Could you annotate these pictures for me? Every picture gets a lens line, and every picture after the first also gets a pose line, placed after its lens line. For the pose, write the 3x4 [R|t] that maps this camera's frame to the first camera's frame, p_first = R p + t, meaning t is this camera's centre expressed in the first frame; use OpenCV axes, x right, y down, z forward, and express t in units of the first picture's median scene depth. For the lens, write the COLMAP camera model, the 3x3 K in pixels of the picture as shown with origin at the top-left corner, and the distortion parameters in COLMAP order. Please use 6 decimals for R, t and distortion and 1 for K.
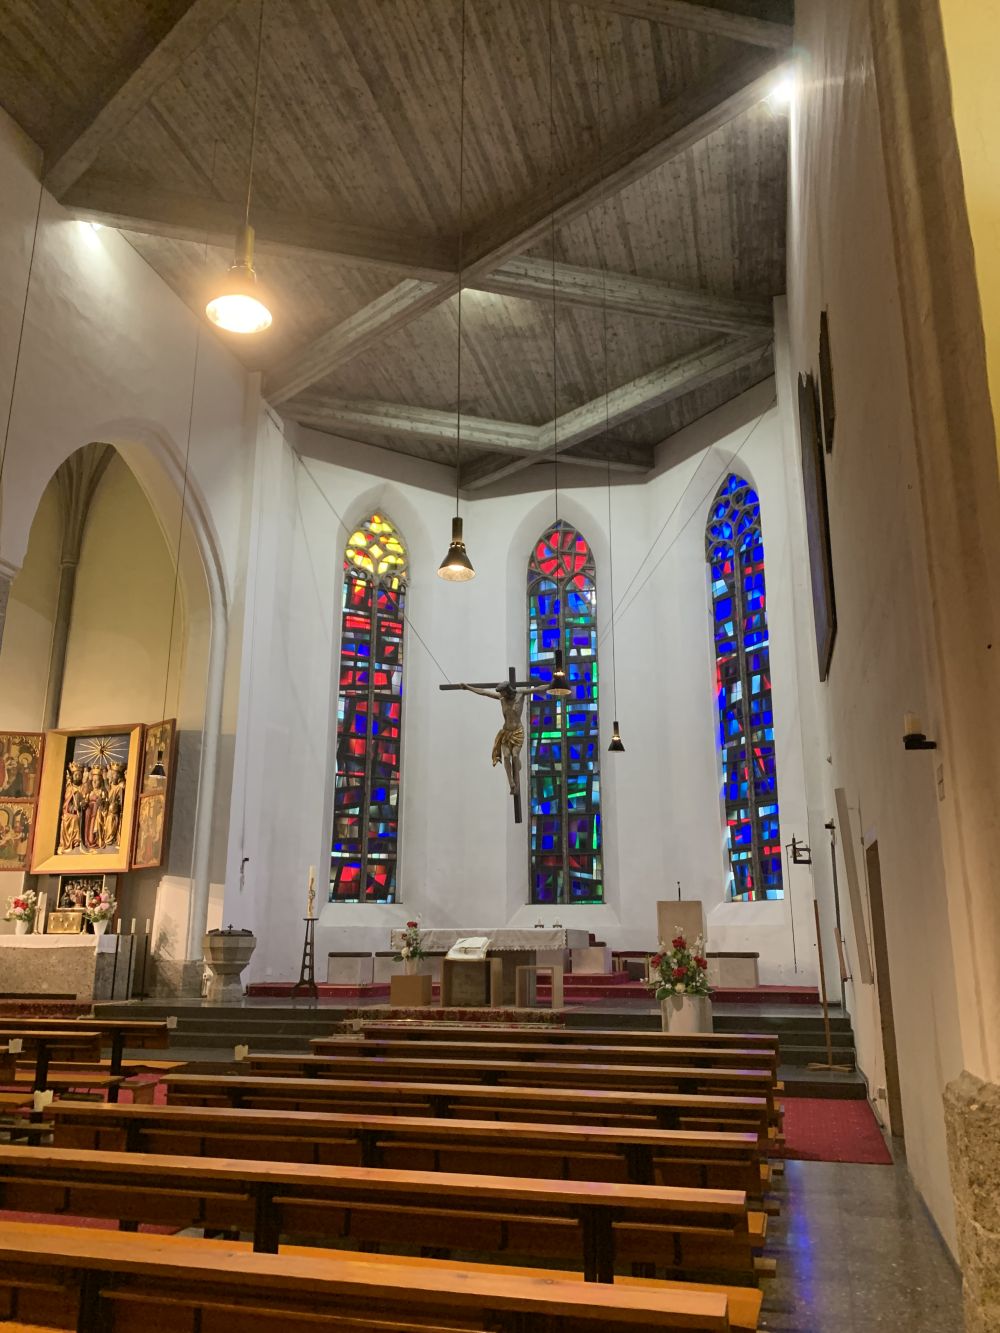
lens RADIAL K [[1017.0, 0, 502.1], [0, 1017.0, 668.3], [0, 0, 1]] dist [0.034320, -0.038473]
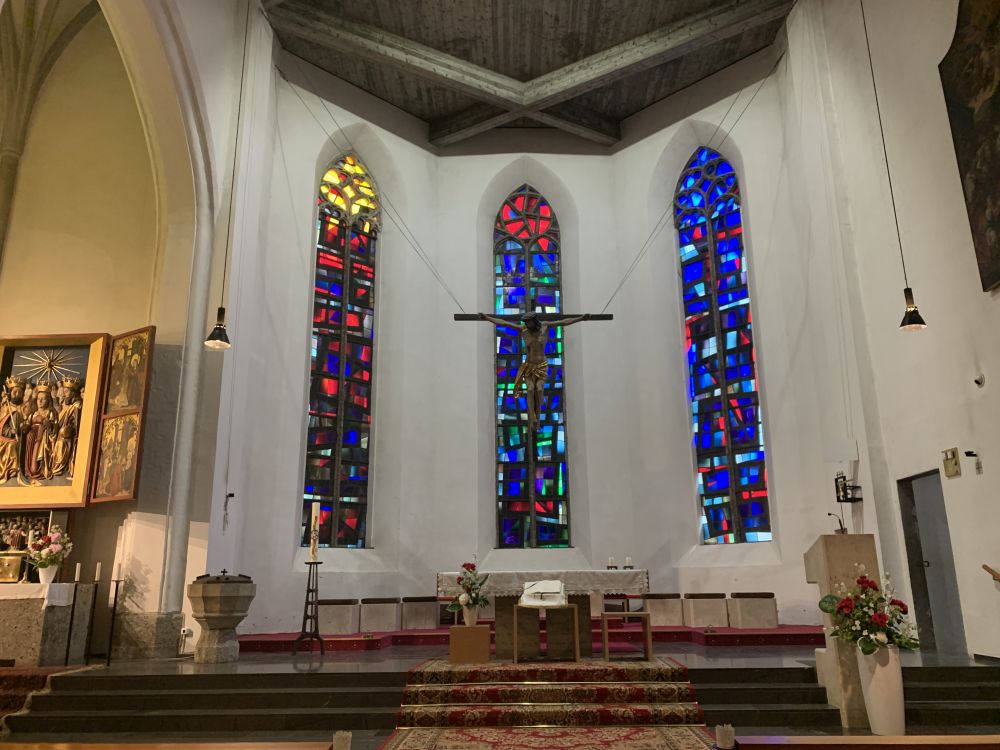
lens RADIAL K [[762.9, 0, 501.9], [0, 762.9, 383.1], [0, 0, 1]] dist [0.034320, -0.038473]
pose [[0.971621, 0.047409, 0.231742, -0.161322], [-0.047897, 0.998846, -0.003525, 0.073063], [-0.231642, -0.007675, 0.972771, 0.274277]]
